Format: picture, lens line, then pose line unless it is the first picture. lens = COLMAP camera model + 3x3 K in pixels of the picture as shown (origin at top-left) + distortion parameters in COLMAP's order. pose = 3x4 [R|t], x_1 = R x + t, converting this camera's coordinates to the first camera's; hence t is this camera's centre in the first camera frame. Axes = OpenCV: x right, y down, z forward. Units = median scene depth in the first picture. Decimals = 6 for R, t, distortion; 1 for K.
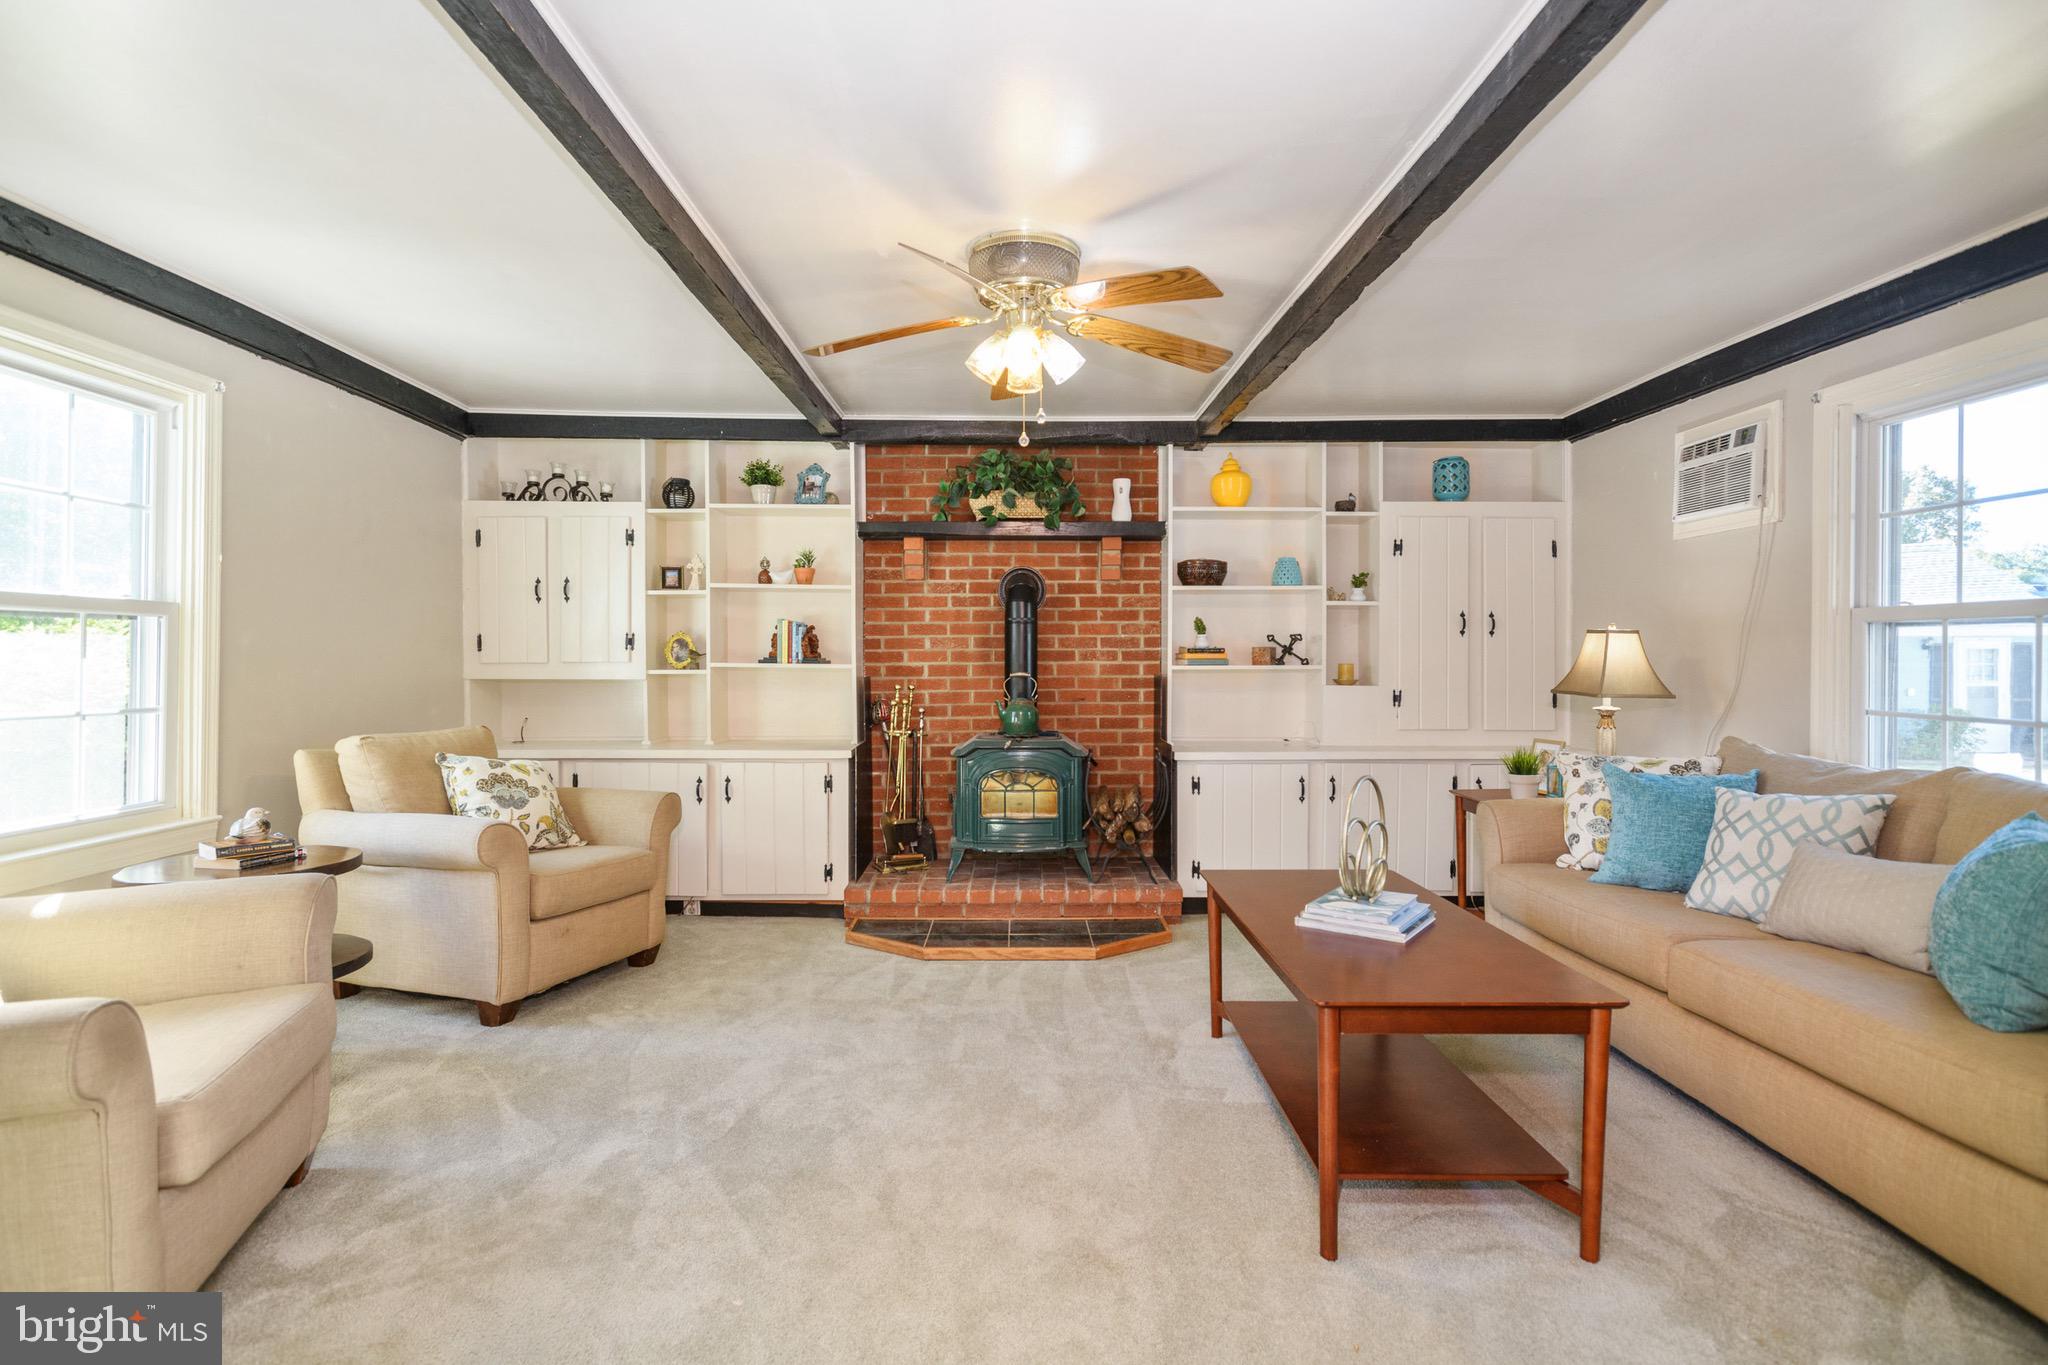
lens RADIAL K [[982.2, 0, 1022.5], [0, 982.2, 679.2], [0, 0, 1]] dist [-0.006549, 0.005170]
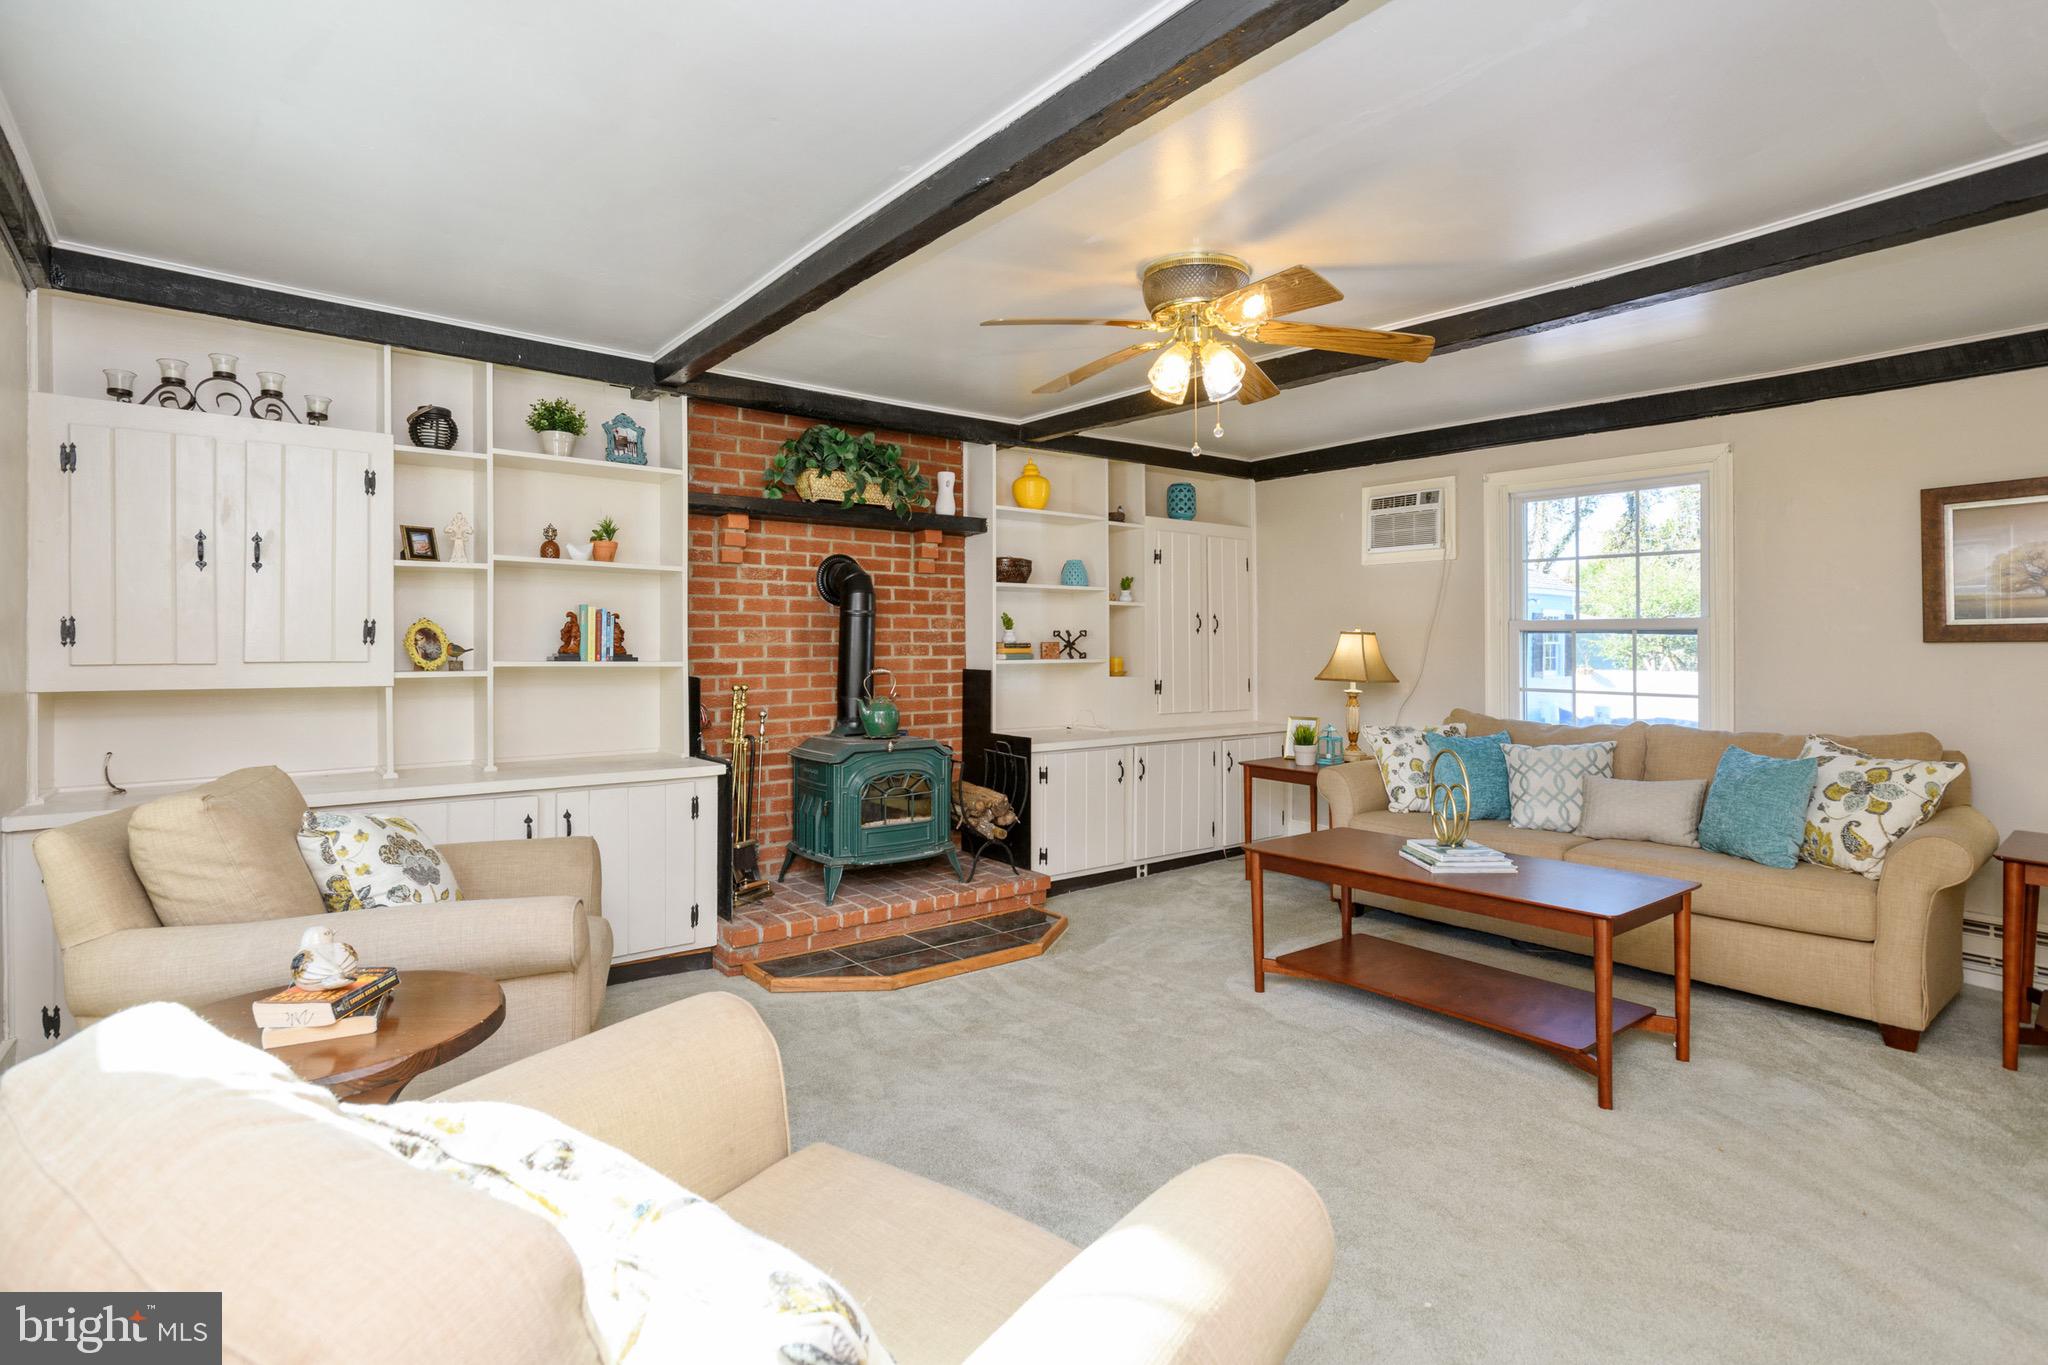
lens RADIAL K [[982.2, 0, 1079.1], [0, 982.2, 650.3], [0, 0, 1]] dist [-0.006549, 0.005170]
pose [[0.794284, -0.001275, 0.607545, -0.413639], [0.011735, 0.999843, -0.013242, -0.010004], [-0.607433, 0.017648, 0.794175, 0.140082]]
